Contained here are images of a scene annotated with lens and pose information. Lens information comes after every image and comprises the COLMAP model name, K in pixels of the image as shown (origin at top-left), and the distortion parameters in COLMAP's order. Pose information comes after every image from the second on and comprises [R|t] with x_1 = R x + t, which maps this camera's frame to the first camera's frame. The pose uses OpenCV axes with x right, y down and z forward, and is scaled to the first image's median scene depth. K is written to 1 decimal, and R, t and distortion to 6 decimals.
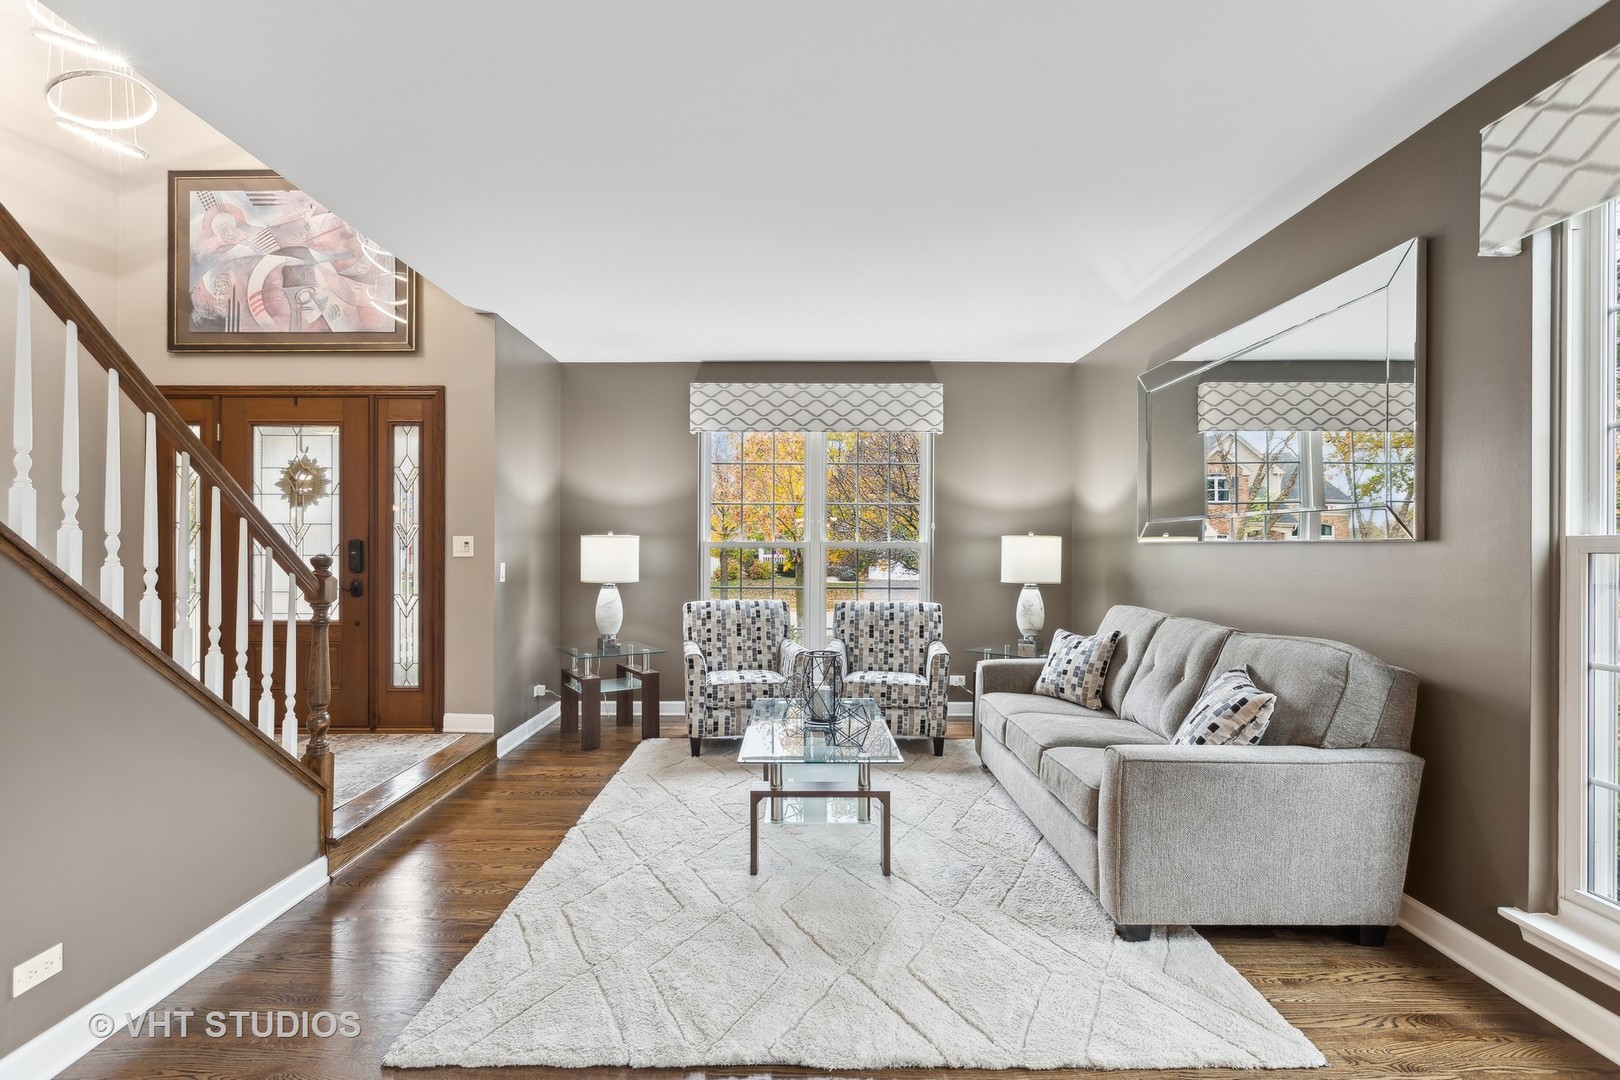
lens RADIAL K [[727.7, 0, 803.2], [0, 727.7, 539.3], [0, 0, 1]] dist [0.001189, 0.000642]
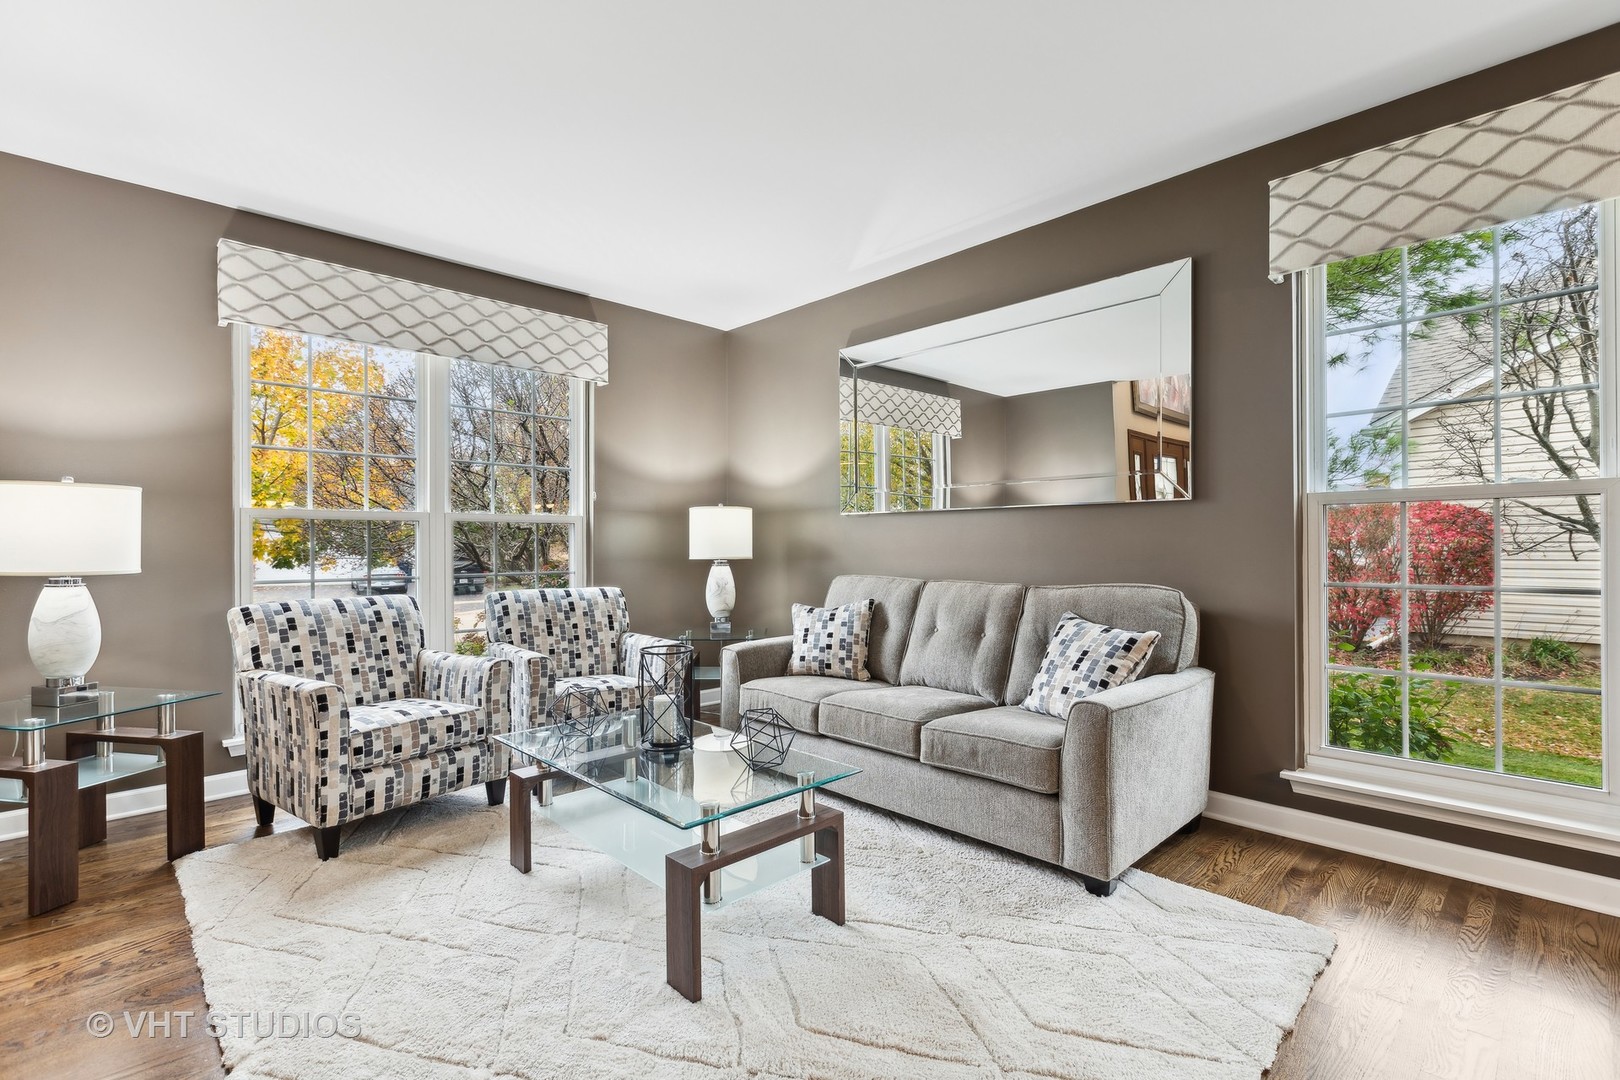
lens RADIAL K [[727.7, 0, 803.2], [0, 727.7, 539.3], [0, 0, 1]] dist [0.001189, 0.000642]
pose [[0.722845, -0.001738, 0.691008, -0.275554], [0.000126, 0.999997, 0.002384, 0.036449], [-0.691010, -0.001636, 0.722843, 0.300232]]
